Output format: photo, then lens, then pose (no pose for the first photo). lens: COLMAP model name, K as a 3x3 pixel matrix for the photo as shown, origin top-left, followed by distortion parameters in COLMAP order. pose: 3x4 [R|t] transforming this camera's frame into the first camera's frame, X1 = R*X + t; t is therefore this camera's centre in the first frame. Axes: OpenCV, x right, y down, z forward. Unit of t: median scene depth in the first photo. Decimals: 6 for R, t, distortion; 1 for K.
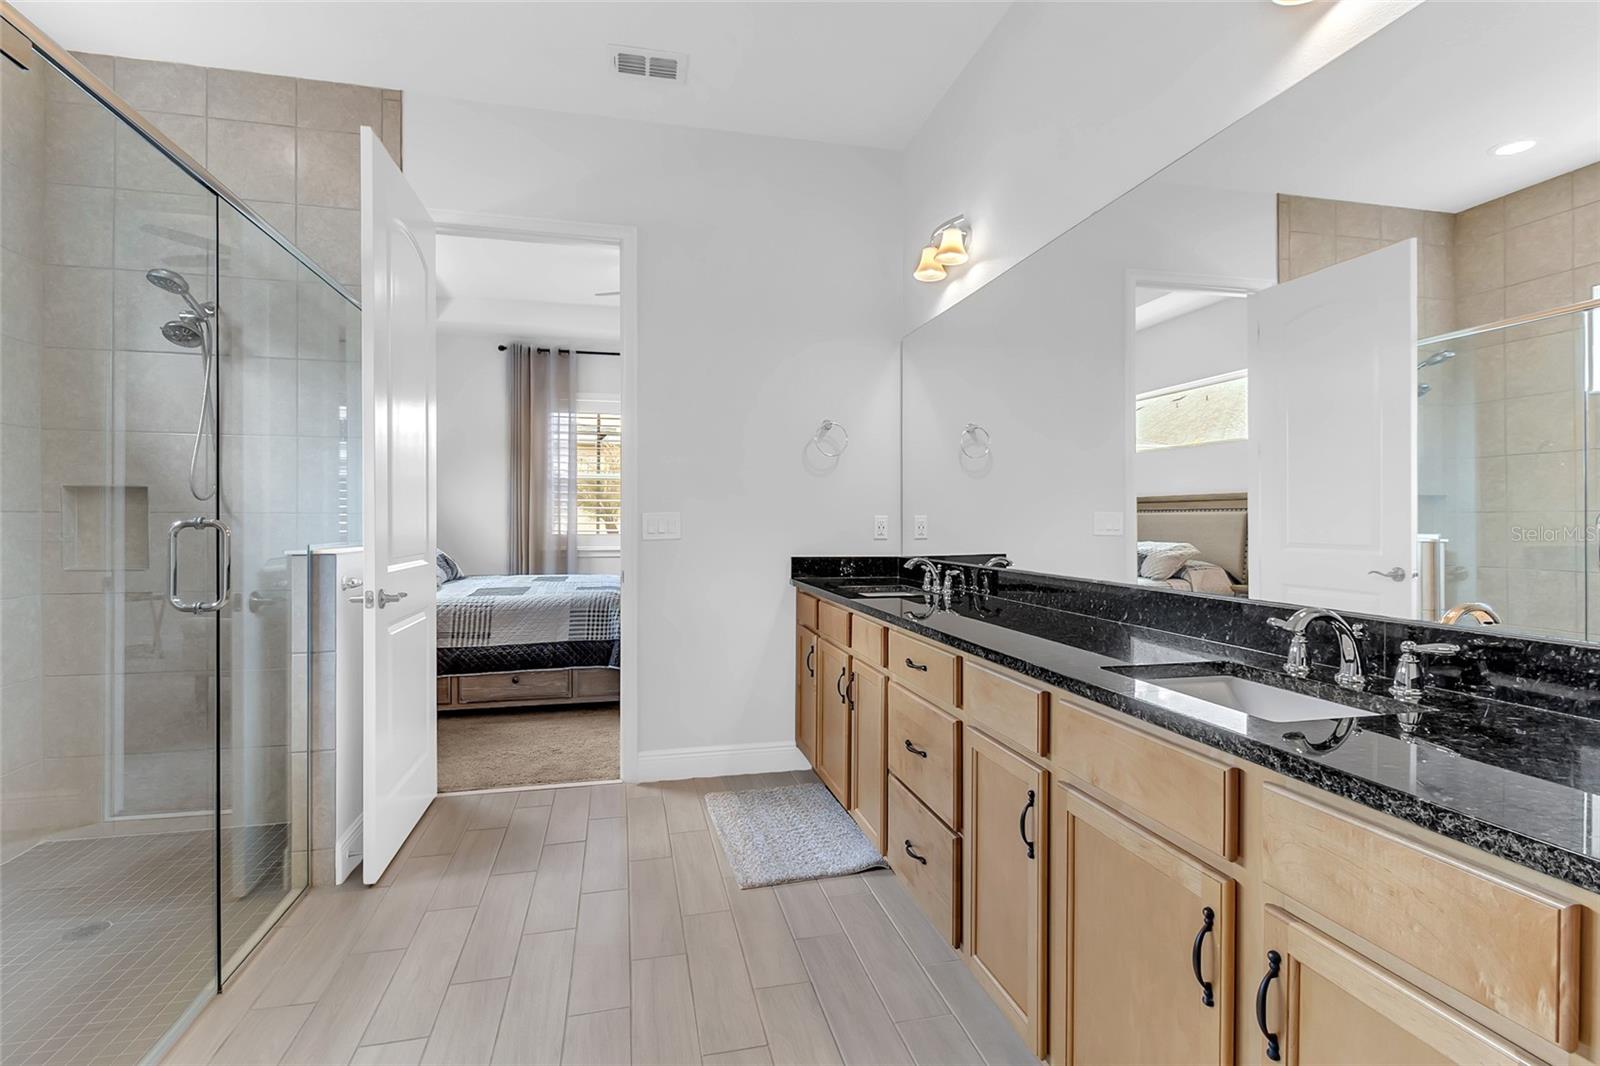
lens RADIAL K [[747.8, 0, 801.1], [0, 747.8, 523.9], [0, 0, 1]] dist [0.014500, -0.009064]
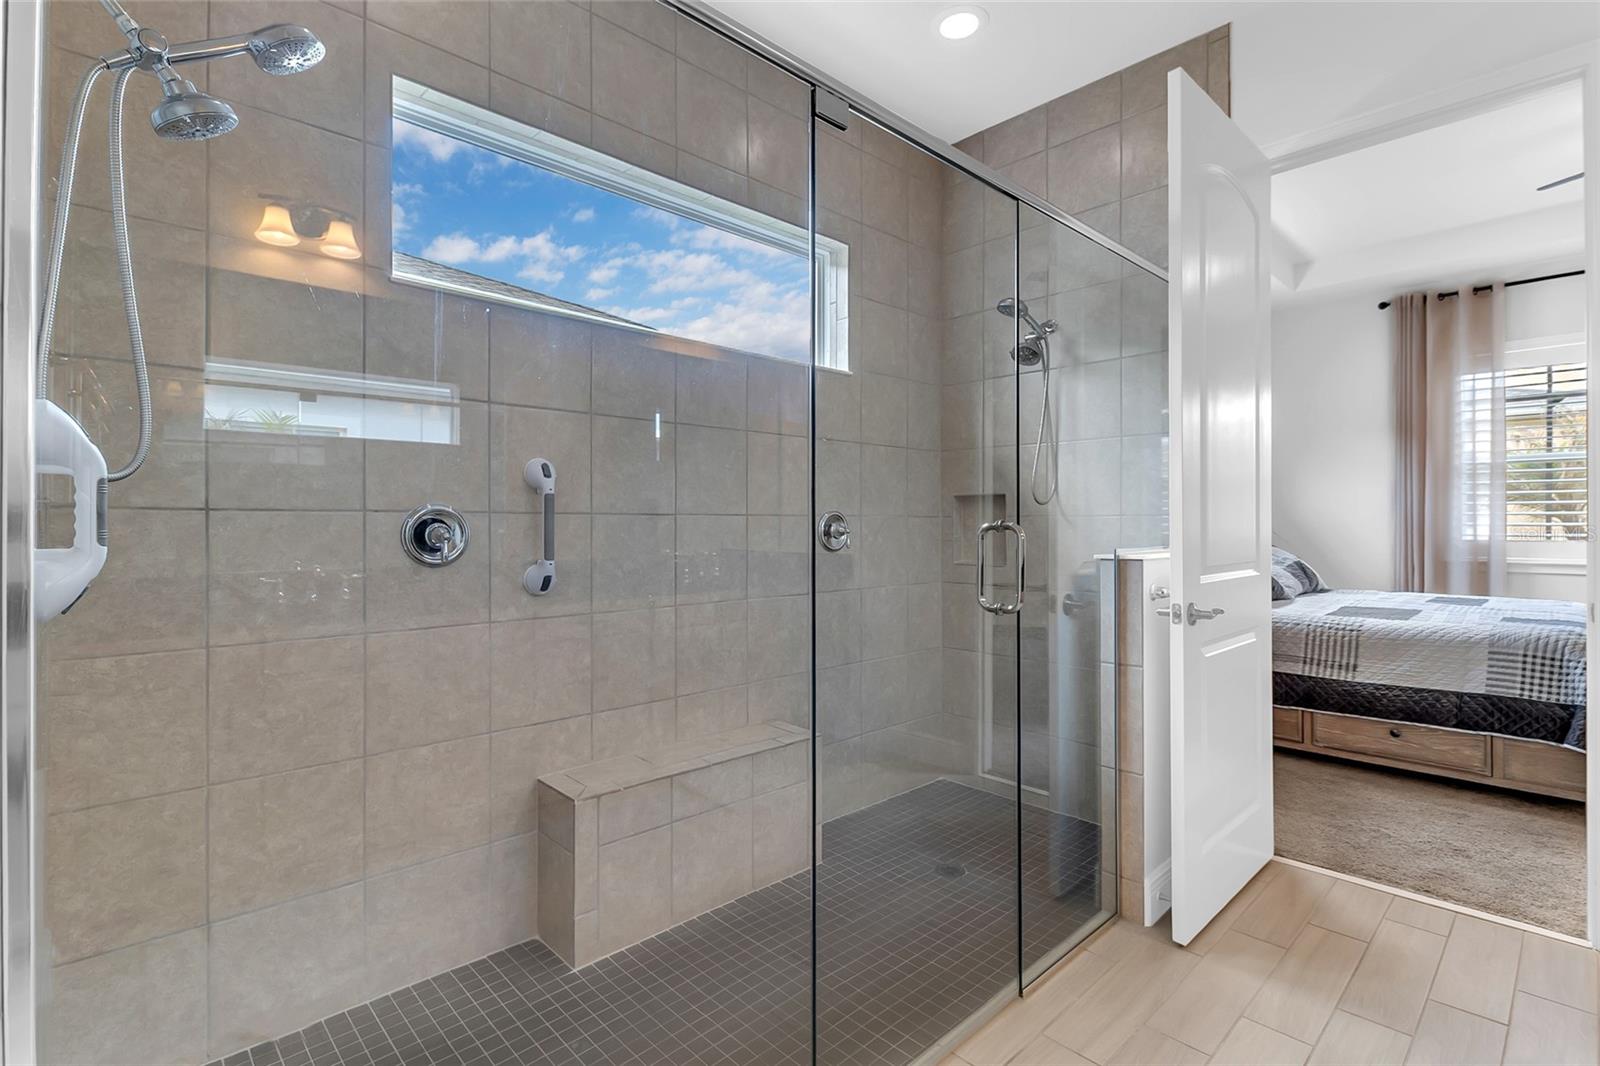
lens RADIAL K [[747.8, 0, 801.1], [0, 747.8, 523.9], [0, 0, 1]] dist [0.014500, -0.009064]
pose [[0.497307, -0.002281, -0.867572, -0.025498], [0.000852, 0.999997, -0.002141, -0.001149], [0.867574, 0.000325, 0.497307, 0.127148]]
